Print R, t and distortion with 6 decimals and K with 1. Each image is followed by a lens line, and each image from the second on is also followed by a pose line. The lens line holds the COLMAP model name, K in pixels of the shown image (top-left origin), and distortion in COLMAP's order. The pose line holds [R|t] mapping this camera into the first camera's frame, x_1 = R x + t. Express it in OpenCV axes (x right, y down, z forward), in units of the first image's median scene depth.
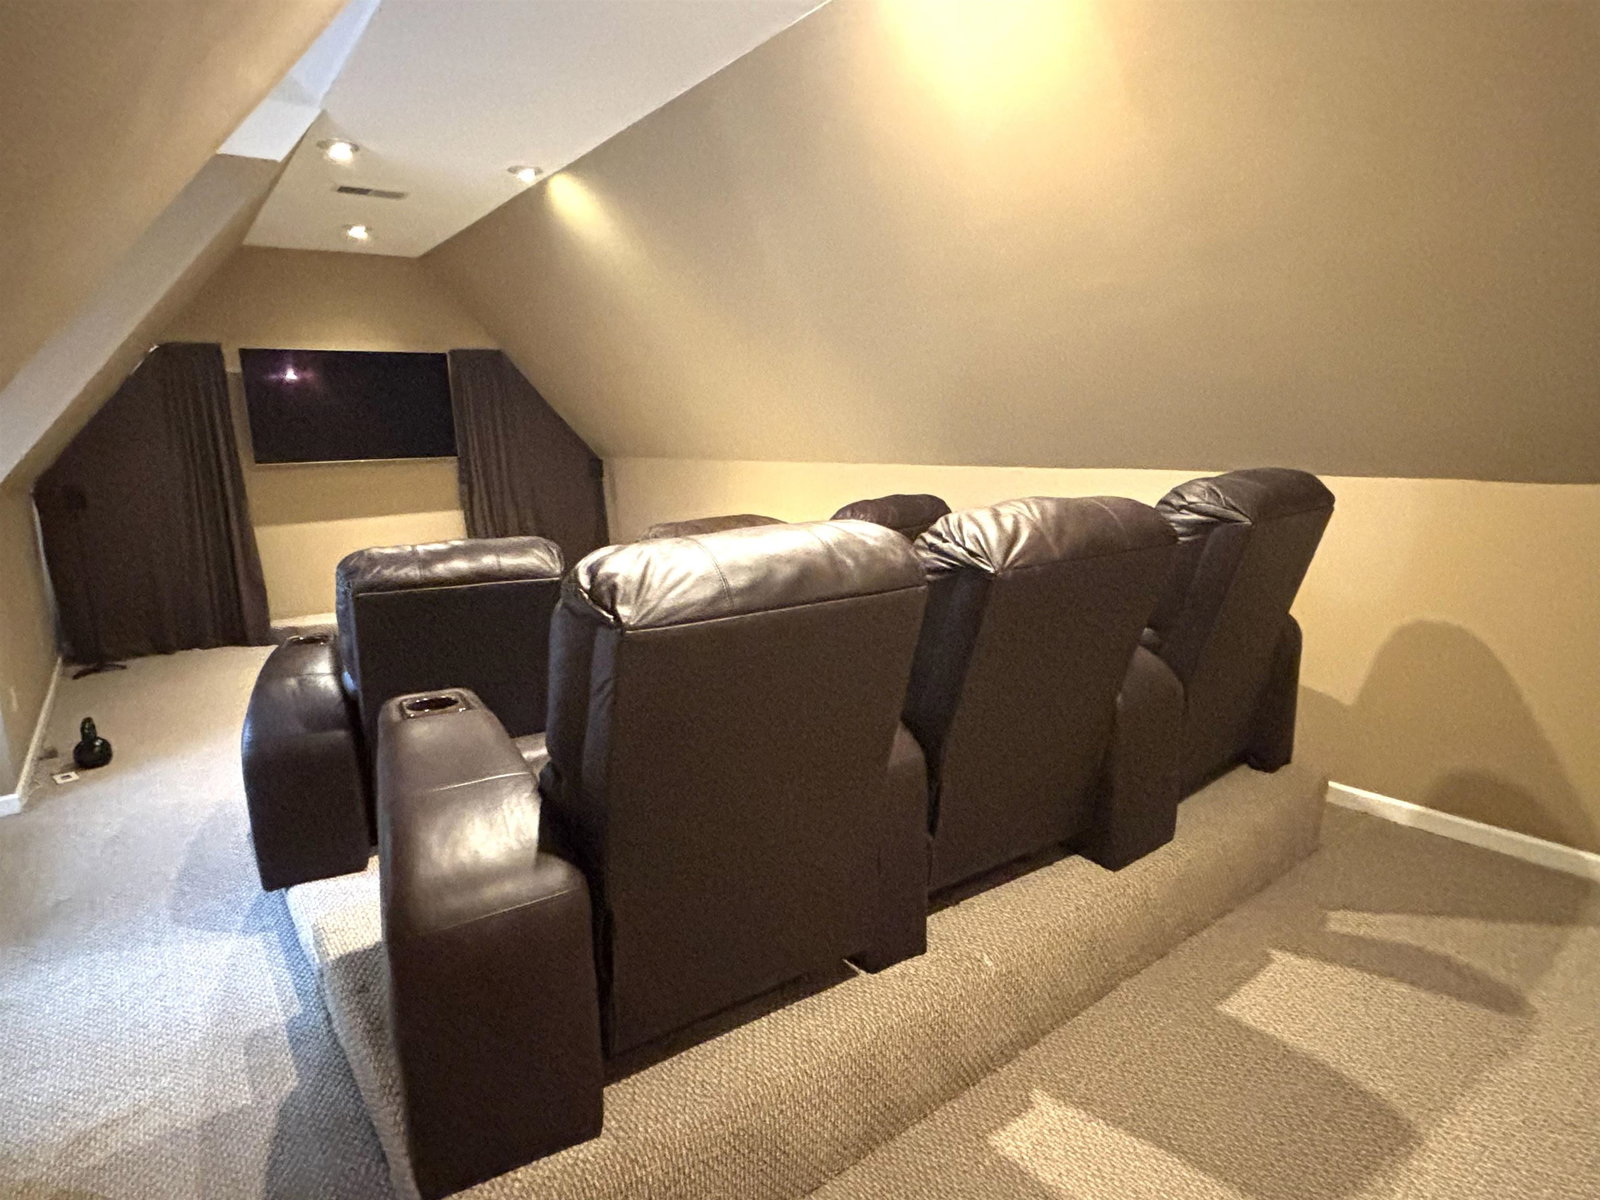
lens RADIAL K [[913.3, 0, 800.0], [0, 913.3, 600.0], [0, 0, 1]] dist [-0.001189, -0.001728]
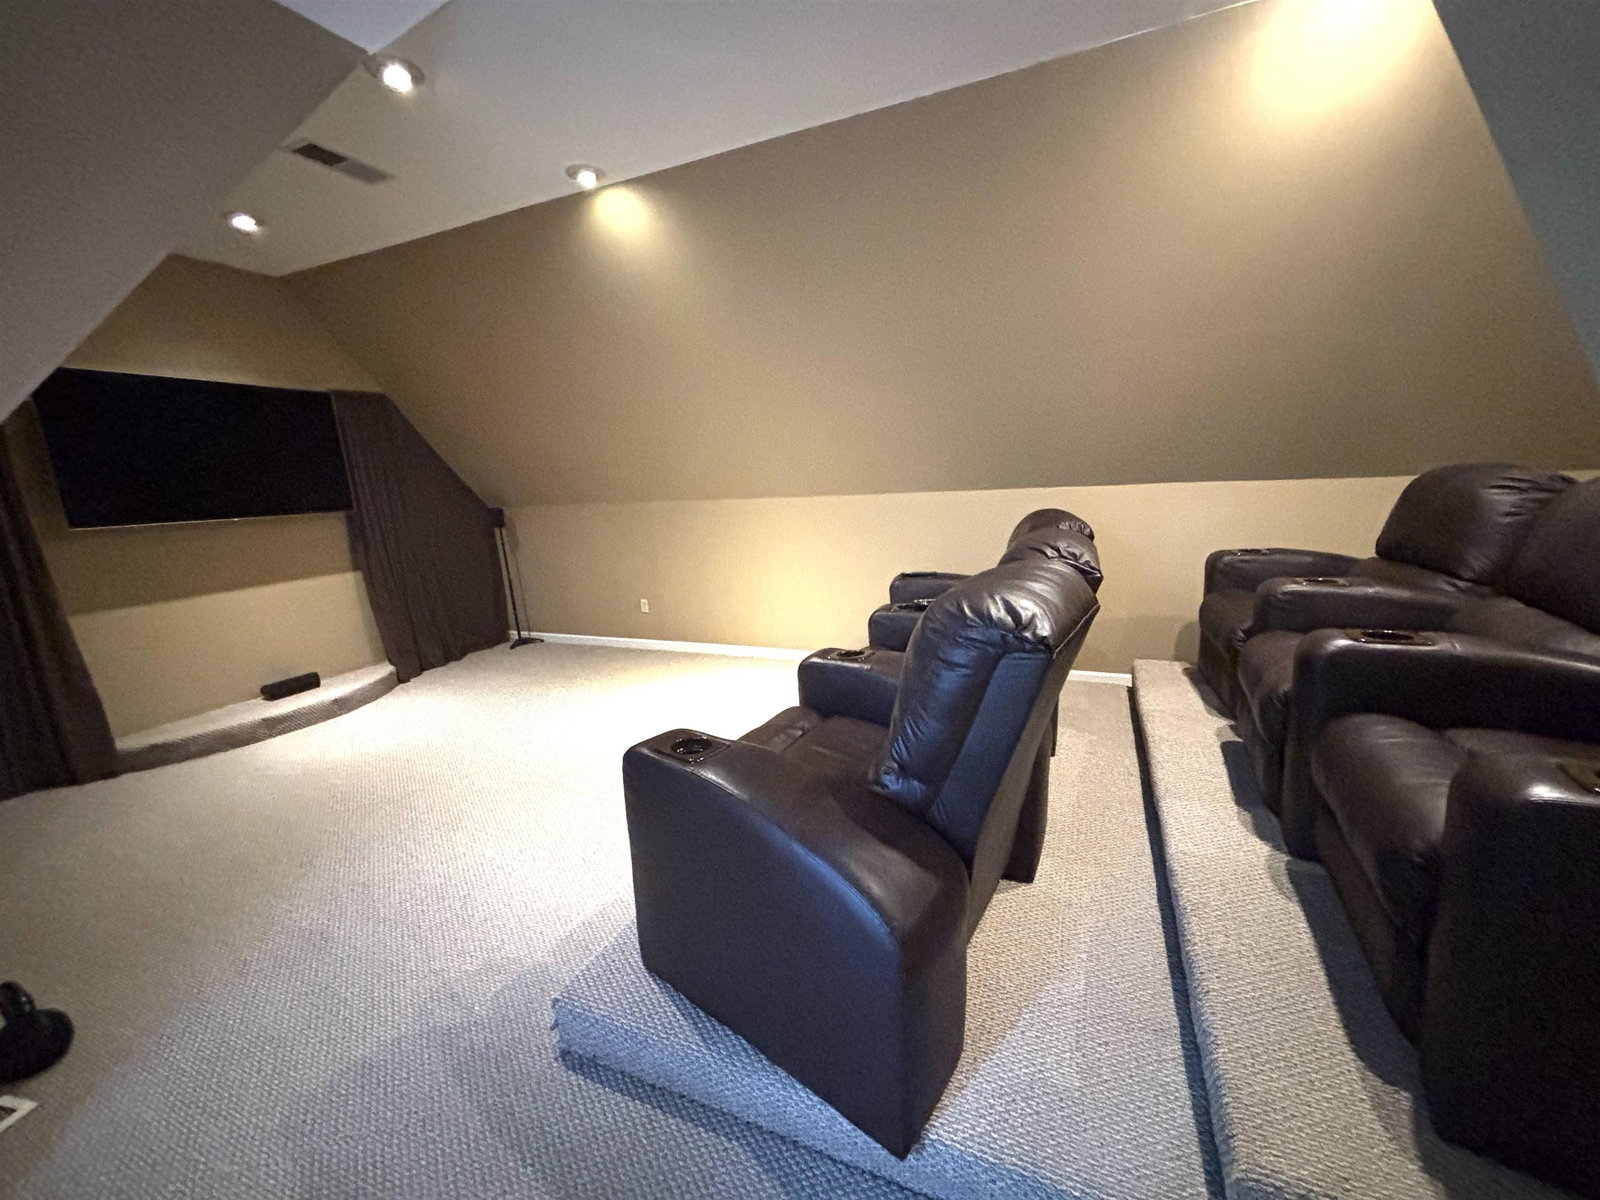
lens RADIAL K [[642.3, 0, 800.0], [0, 642.3, 600.0], [0, 0, 1]] dist [-0.000646, 0.000022]
pose [[0.861695, -0.111929, 0.494928, -0.348184], [0.119962, 0.992655, 0.015631, -0.031618], [-0.493043, 0.045903, 0.868793, 0.272398]]
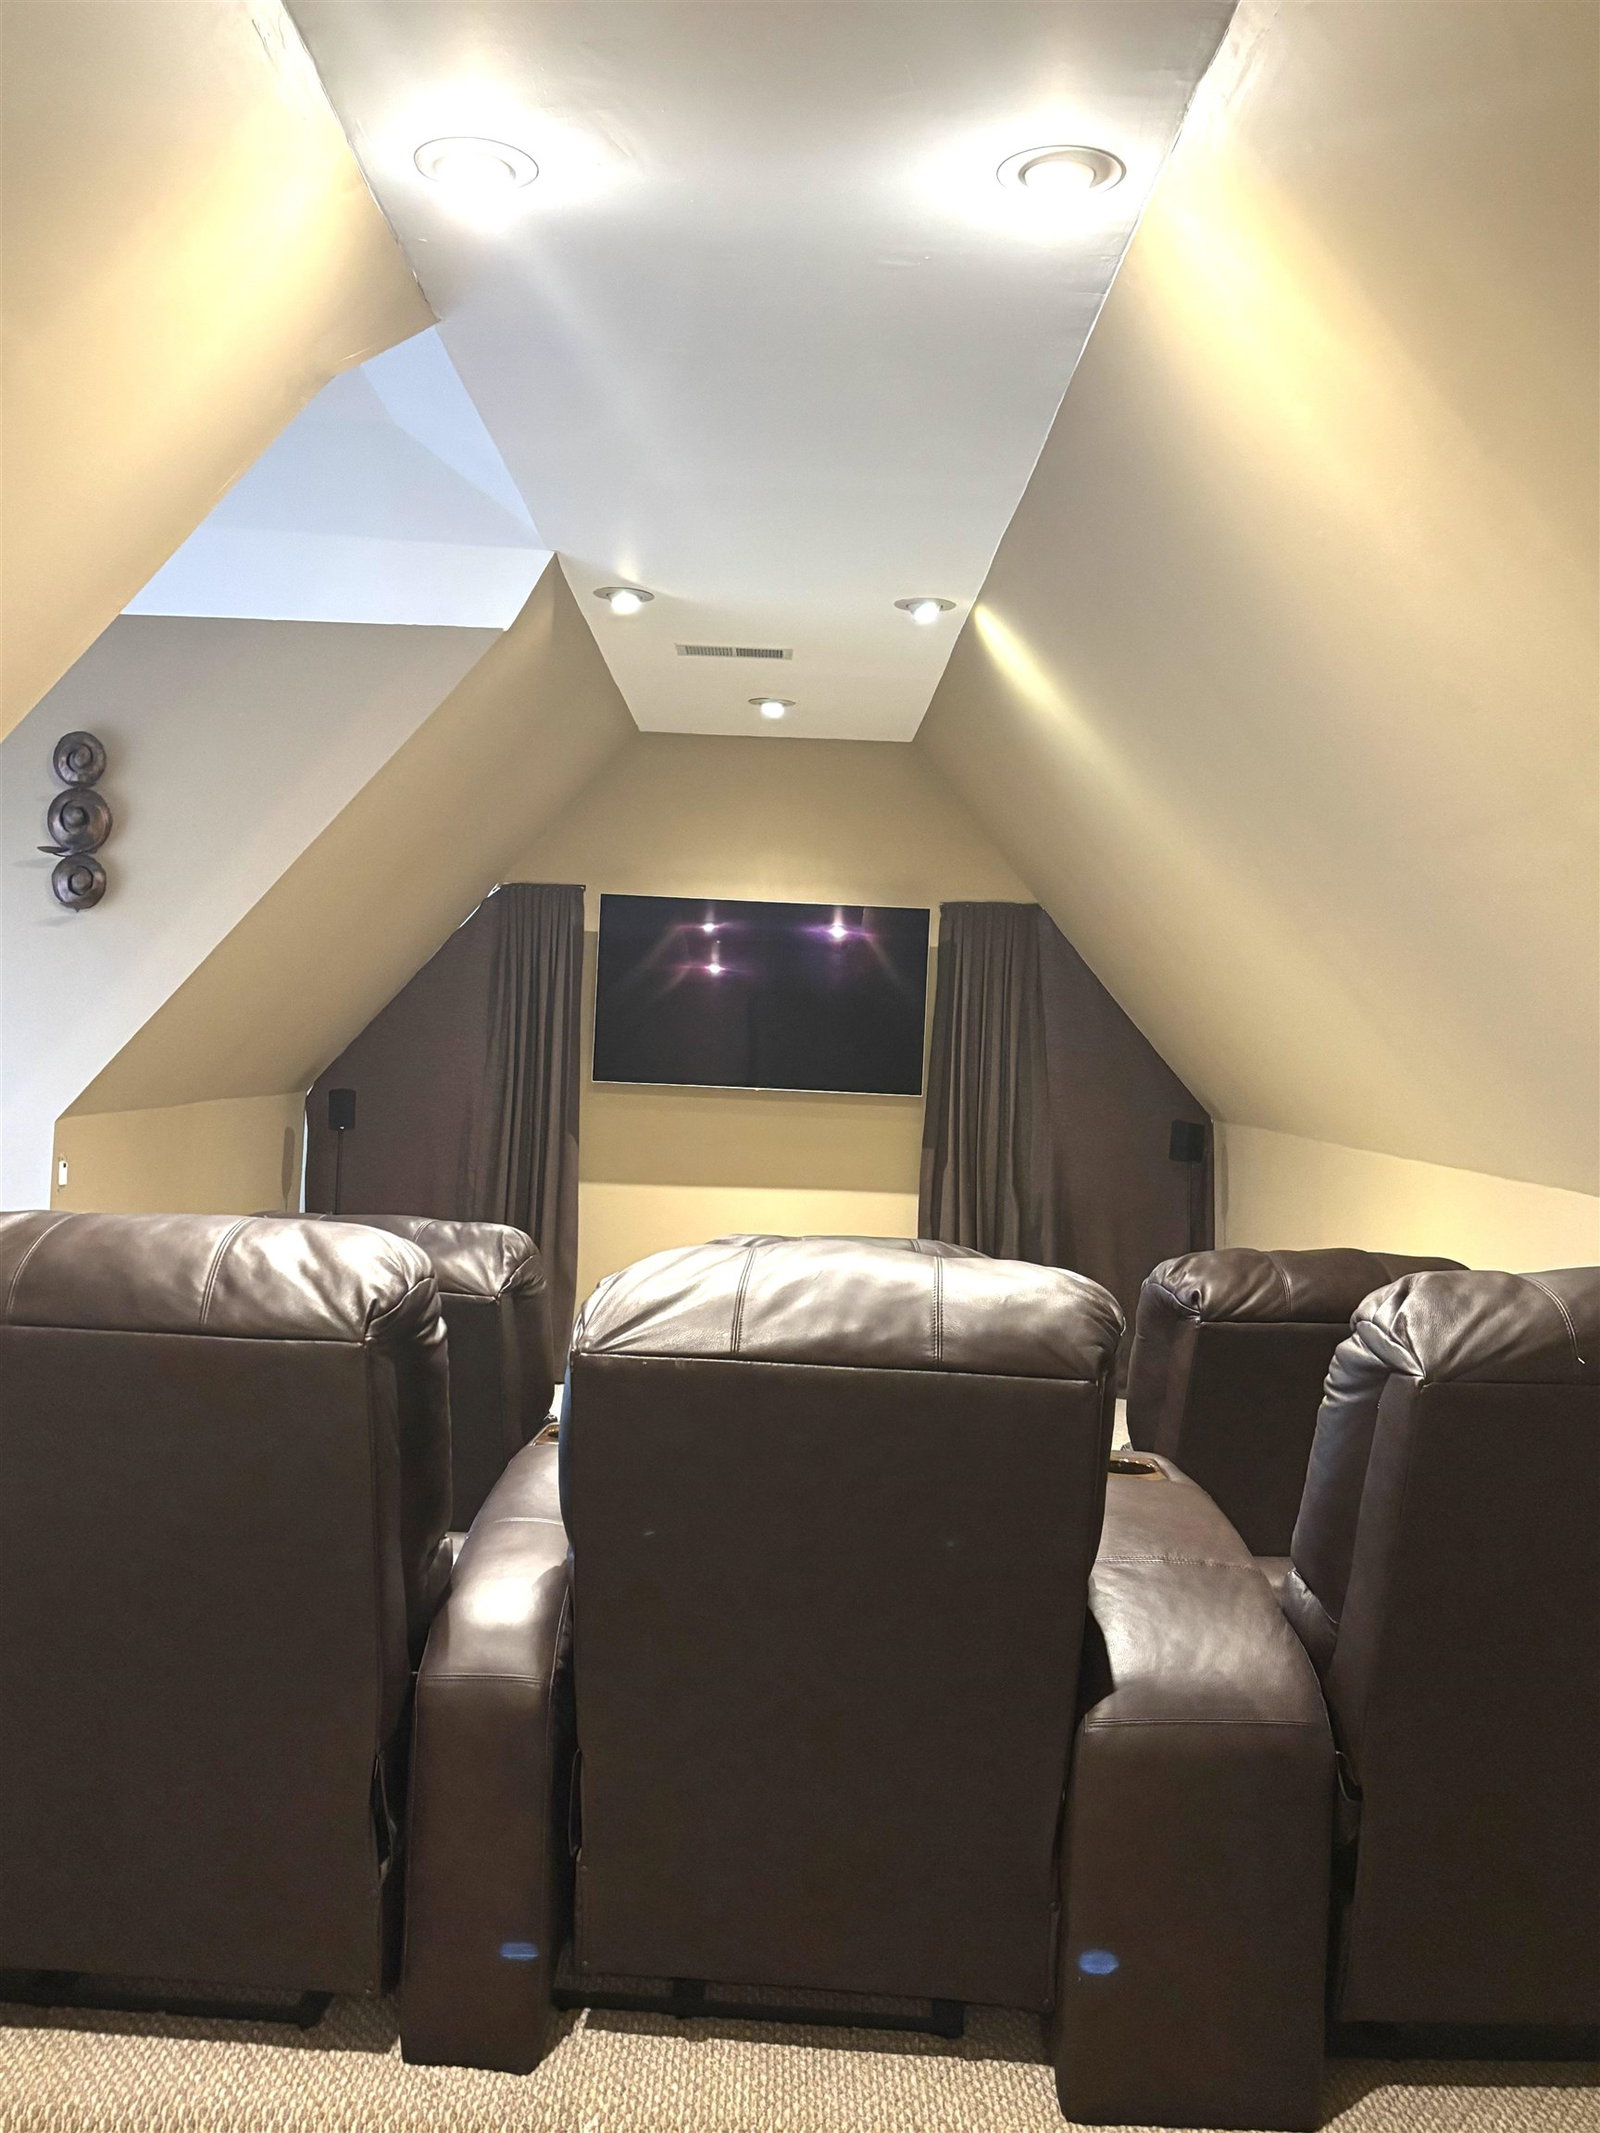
lens RADIAL K [[2029.2, 0, 800.0], [0, 2029.2, 1066.5], [0, 0, 1]] dist [-0.006907, -0.010951]
pose [[0.794443, 0.073767, -0.602843, 0.309772], [-0.178187, 0.977225, -0.115241, -0.025935], [0.580612, 0.198971, 0.789494, 0.017819]]
